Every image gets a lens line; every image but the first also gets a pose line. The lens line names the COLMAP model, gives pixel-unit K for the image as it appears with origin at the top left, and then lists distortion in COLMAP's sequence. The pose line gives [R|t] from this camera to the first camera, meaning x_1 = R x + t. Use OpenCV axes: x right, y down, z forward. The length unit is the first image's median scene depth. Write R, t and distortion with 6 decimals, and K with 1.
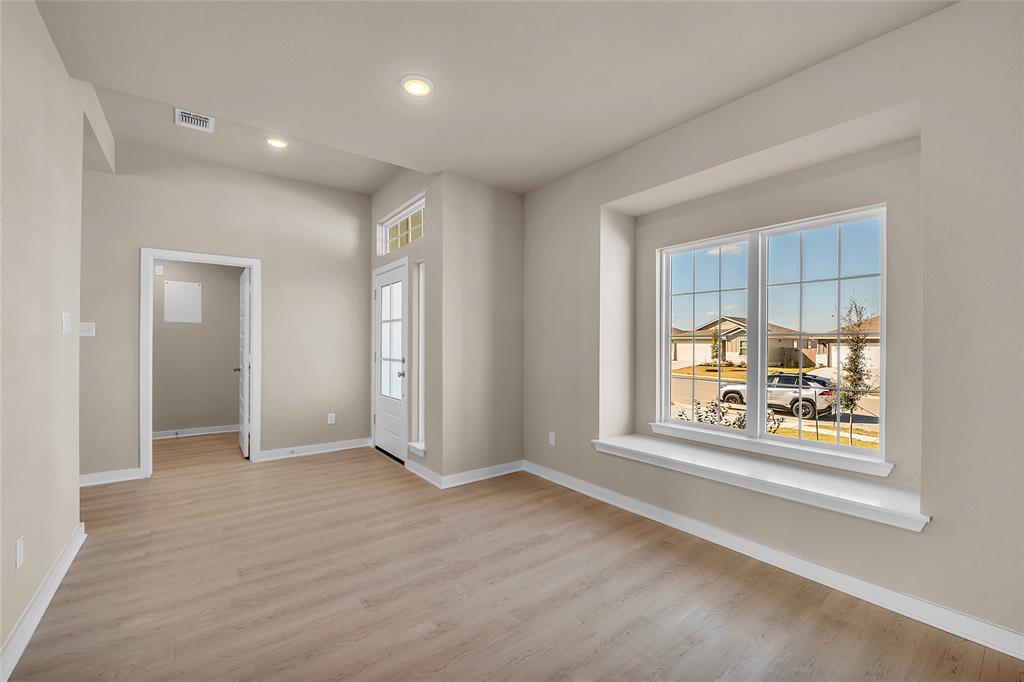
lens RADIAL K [[415.3, 0, 518.0], [0, 415.3, 343.5], [0, 0, 1]] dist [-0.004594, -0.003398]
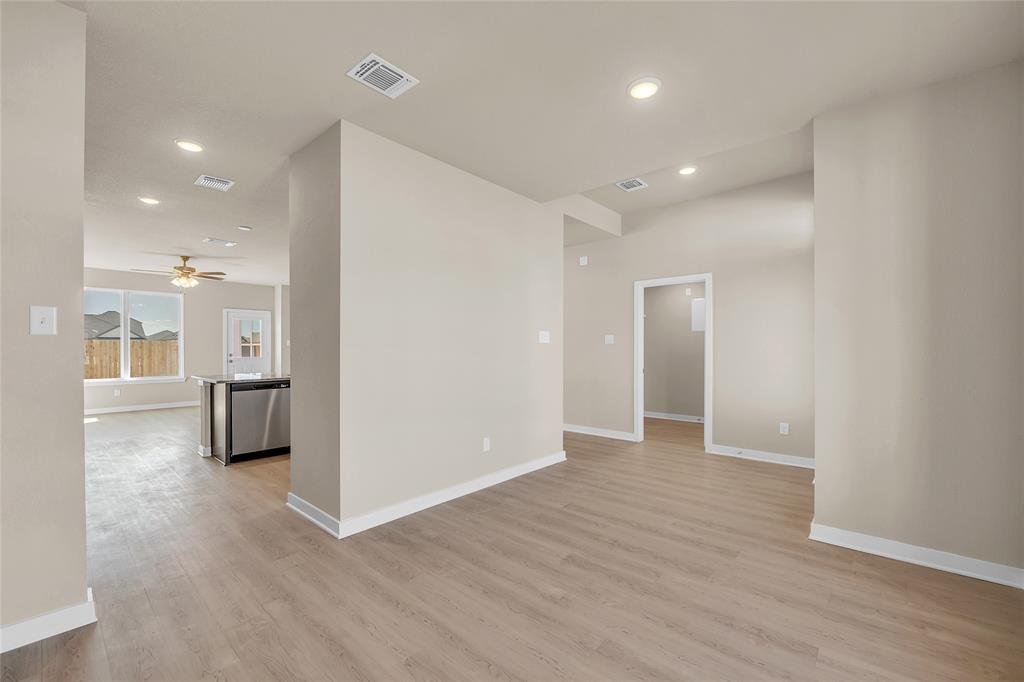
lens RADIAL K [[415.3, 0, 526.4], [0, 415.3, 344.5], [0, 0, 1]] dist [-0.004594, -0.003398]
pose [[0.215404, -0.013524, -0.976431, 0.535370], [-0.000189, 0.999904, -0.013891, 0.012378], [0.976525, 0.003177, 0.215381, 0.408434]]
